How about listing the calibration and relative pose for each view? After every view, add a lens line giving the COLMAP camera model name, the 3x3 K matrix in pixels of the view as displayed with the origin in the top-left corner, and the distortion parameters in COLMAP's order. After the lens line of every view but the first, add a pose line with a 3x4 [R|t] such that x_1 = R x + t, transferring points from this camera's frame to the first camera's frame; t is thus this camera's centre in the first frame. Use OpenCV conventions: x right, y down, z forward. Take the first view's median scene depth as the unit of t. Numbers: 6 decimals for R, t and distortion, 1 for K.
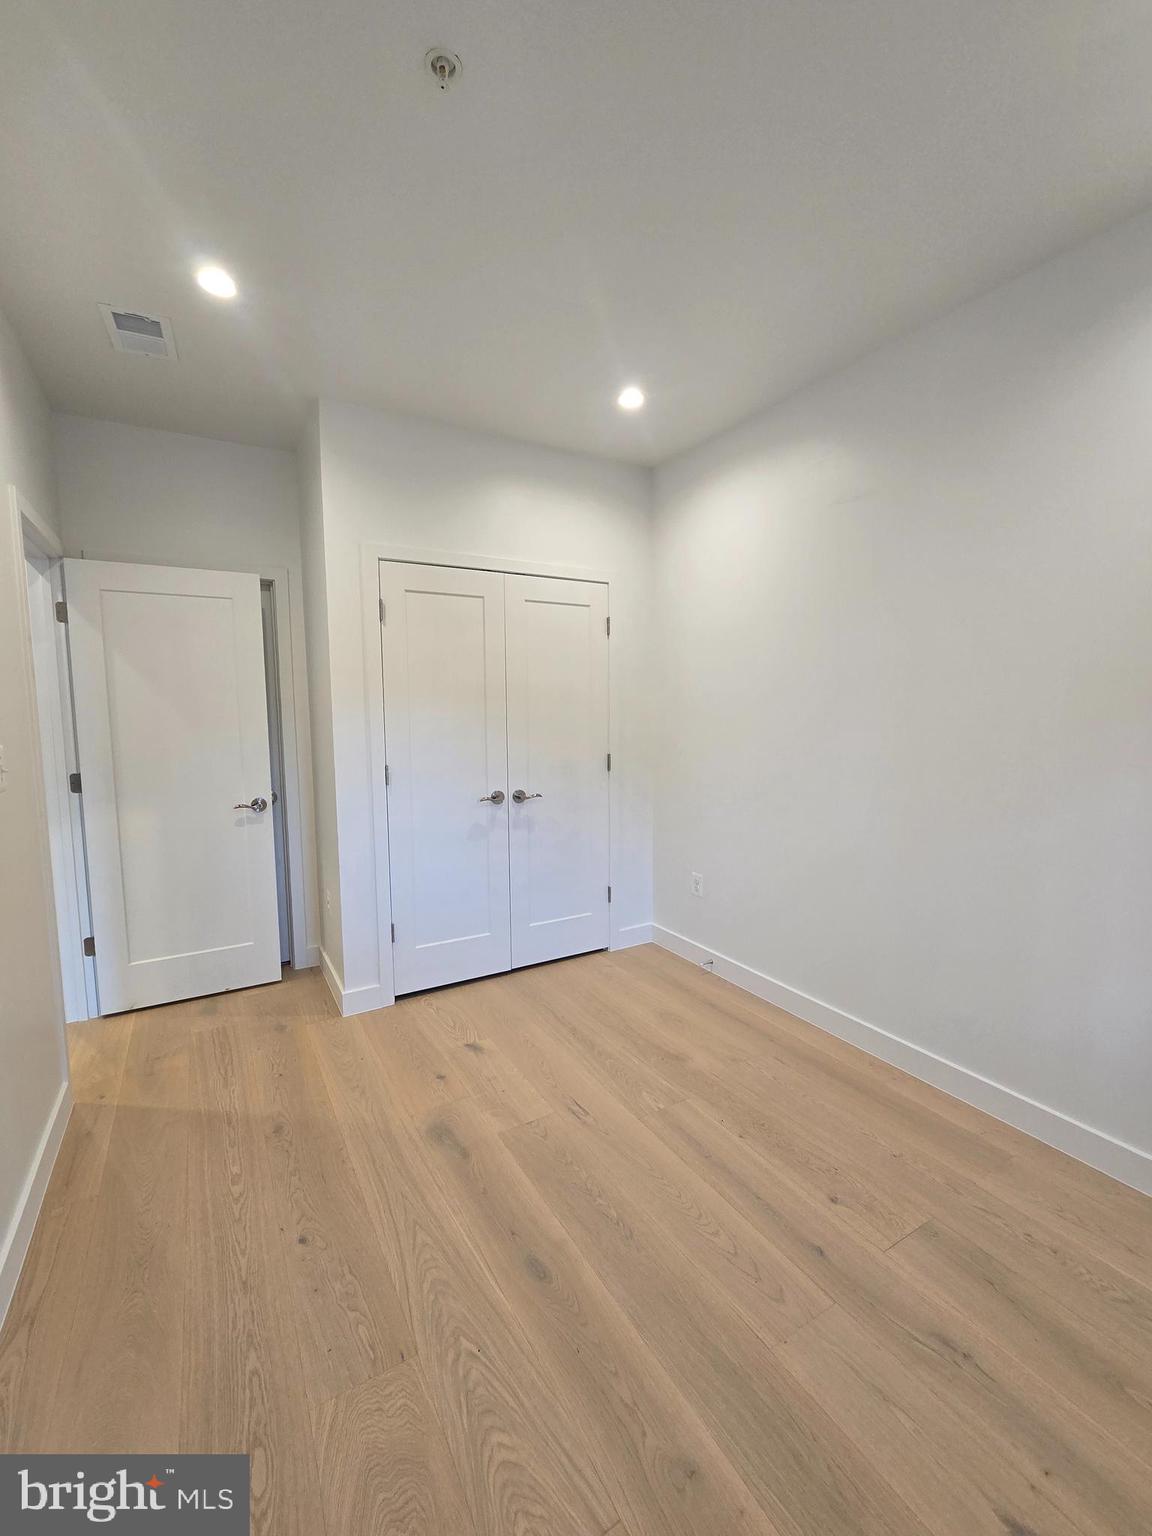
lens RADIAL K [[649.3, 0, 585.4], [0, 649.3, 772.8], [0, 0, 1]] dist [-0.011909, 0.006092]
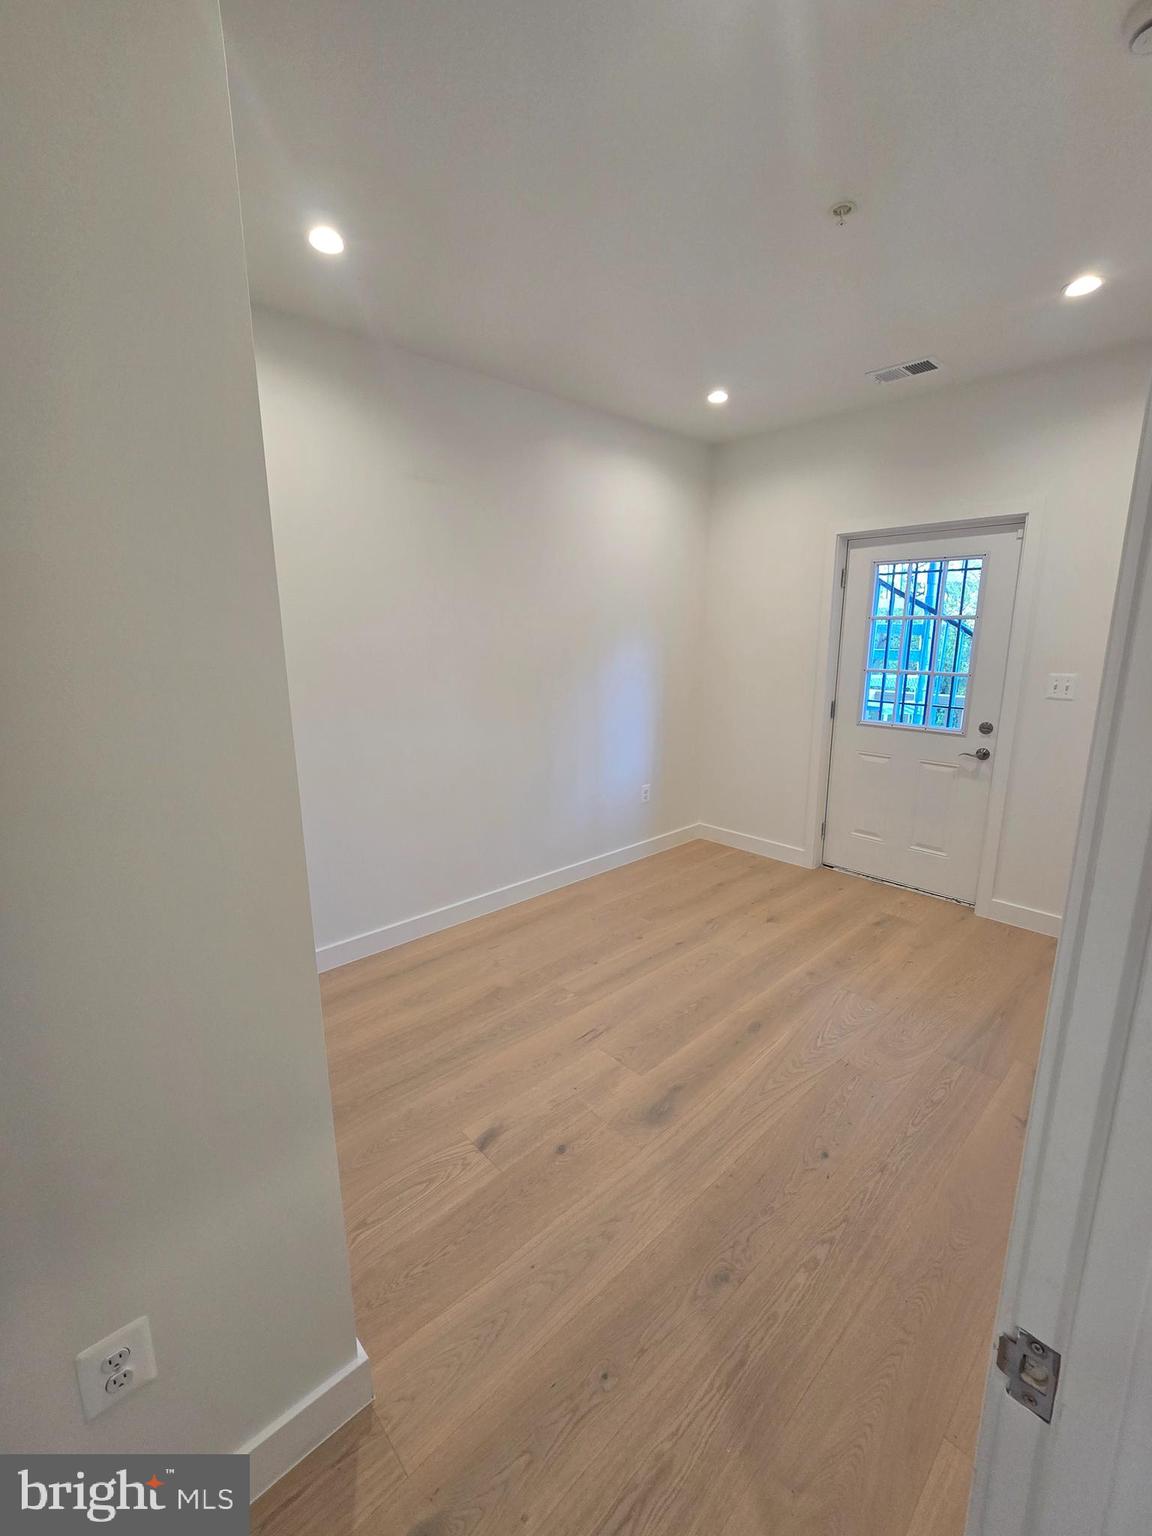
lens RADIAL K [[649.3, 0, 585.4], [0, 649.3, 772.8], [0, 0, 1]] dist [-0.011909, 0.006092]
pose [[-0.214351, -0.204697, 0.955067, -1.097652], [0.110686, 0.966405, 0.231969, -0.190714], [-0.970465, 0.155436, -0.184493, 1.288782]]
